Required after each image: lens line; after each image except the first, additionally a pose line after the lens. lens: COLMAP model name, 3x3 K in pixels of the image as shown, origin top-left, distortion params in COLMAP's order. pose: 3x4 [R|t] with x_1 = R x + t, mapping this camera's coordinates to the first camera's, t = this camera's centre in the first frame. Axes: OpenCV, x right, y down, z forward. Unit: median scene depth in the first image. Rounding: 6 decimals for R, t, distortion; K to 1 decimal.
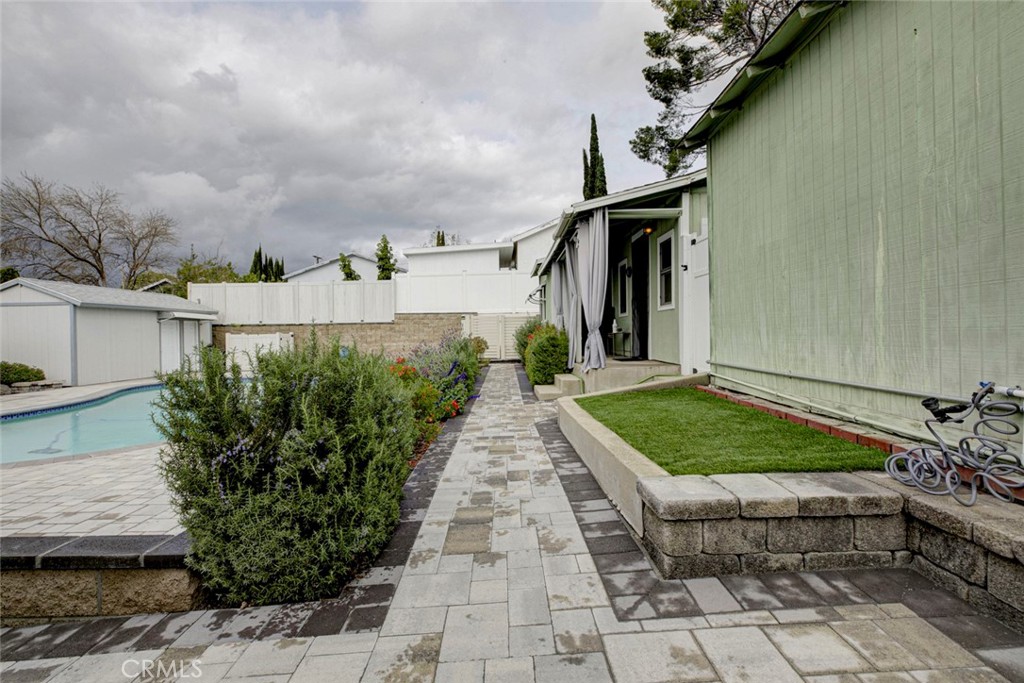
lens RADIAL K [[468.9, 0, 511.9], [0, 468.9, 336.4], [0, 0, 1]] dist [-0.007756, 0.000208]
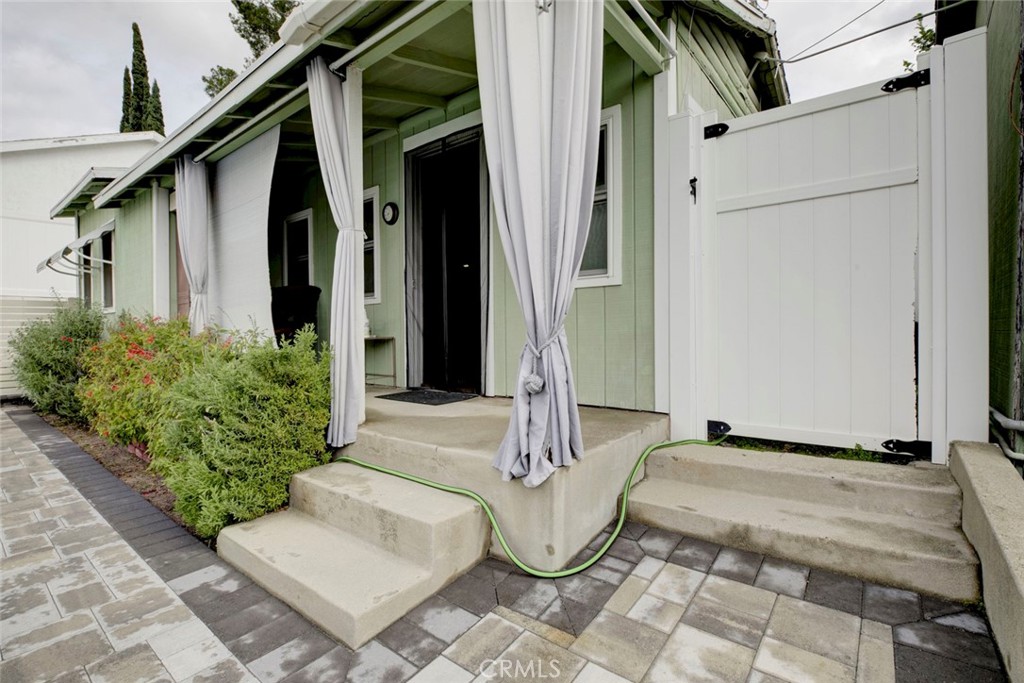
lens RADIAL K [[468.9, 0, 511.9], [0, 468.9, 336.4], [0, 0, 1]] dist [-0.007756, 0.000208]
pose [[0.634711, -0.005263, 0.772732, -0.020984], [0.007713, 0.999970, 0.000476, -0.003580], [-0.772711, 0.005658, 0.634733, 0.259127]]
